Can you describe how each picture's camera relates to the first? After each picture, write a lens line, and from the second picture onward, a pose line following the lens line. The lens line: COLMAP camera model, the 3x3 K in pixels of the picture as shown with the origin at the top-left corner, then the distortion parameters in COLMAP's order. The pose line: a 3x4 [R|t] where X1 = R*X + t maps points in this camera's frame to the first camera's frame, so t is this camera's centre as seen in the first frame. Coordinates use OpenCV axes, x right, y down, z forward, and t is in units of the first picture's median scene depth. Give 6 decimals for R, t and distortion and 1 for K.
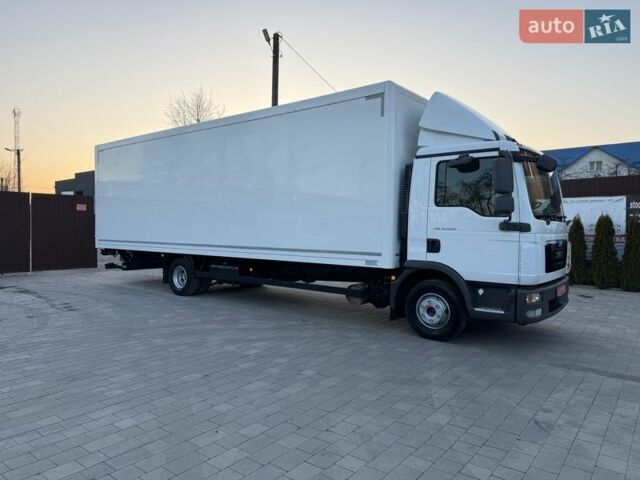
lens RADIAL K [[442.7, 0, 320.0], [0, 442.7, 240.0], [0, 0, 1]] dist [0.077447, -0.000993]
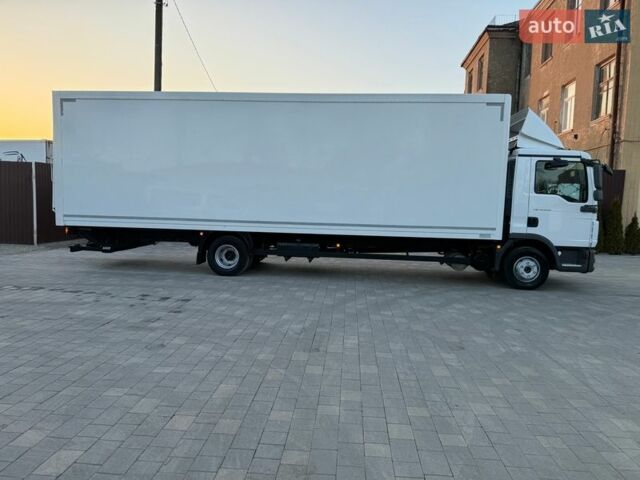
lens RADIAL K [[442.6, 0, 320.0], [0, 442.6, 240.0], [0, 0, 1]] dist [0.002578, 0.000116]
pose [[0.843539, -0.038490, 0.535687, -1.009426], [-0.002426, 0.997145, 0.075466, -0.032861], [-0.537063, -0.064958, 0.841037, 0.192896]]
